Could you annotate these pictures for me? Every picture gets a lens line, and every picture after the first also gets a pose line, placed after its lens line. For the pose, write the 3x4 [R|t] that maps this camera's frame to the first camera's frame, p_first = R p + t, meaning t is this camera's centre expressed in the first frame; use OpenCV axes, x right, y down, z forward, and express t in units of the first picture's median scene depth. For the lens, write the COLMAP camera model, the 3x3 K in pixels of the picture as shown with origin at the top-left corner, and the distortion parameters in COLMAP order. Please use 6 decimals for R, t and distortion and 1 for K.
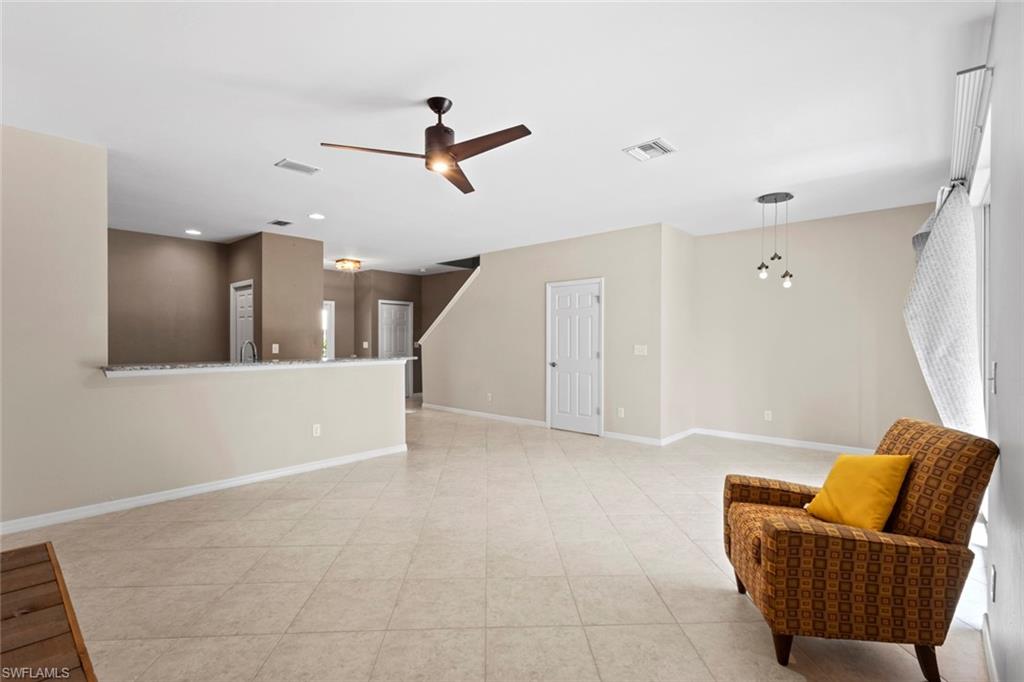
lens RADIAL K [[472.4, 0, 512.0], [0, 472.4, 341.0], [0, 0, 1]] dist [0.002771, 0.000377]
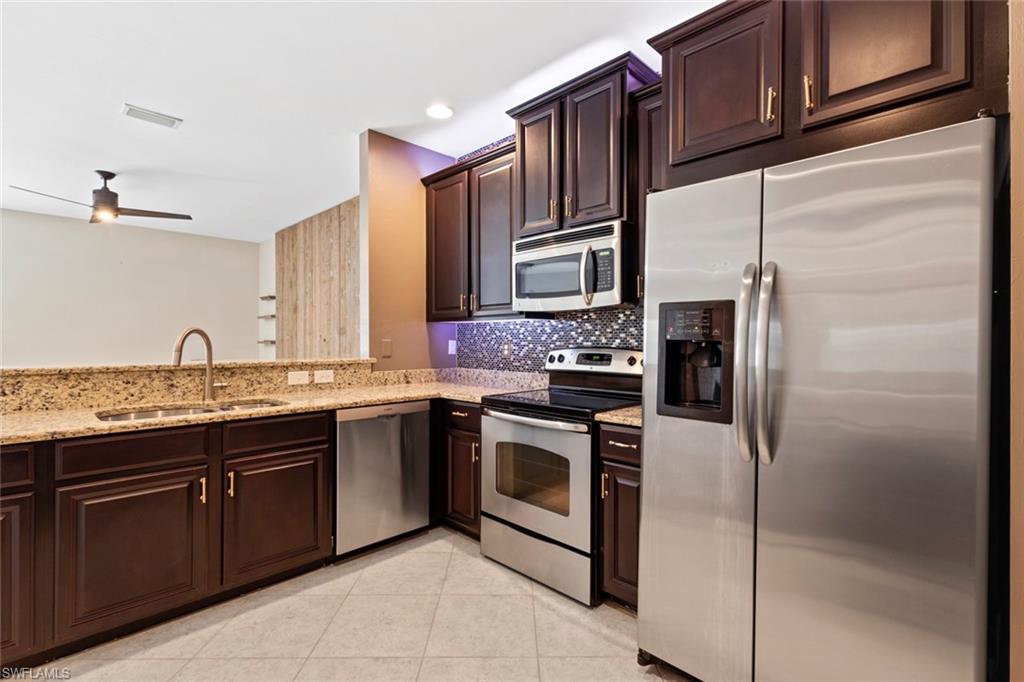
lens RADIAL K [[472.4, 0, 512.0], [0, 472.4, 341.0], [0, 0, 1]] dist [0.002771, 0.000377]
pose [[-0.998903, -0.005957, 0.046452, -0.691484], [-0.005672, 0.999964, 0.006264, 0.005663], [-0.046488, 0.005993, -0.998901, 1.115785]]
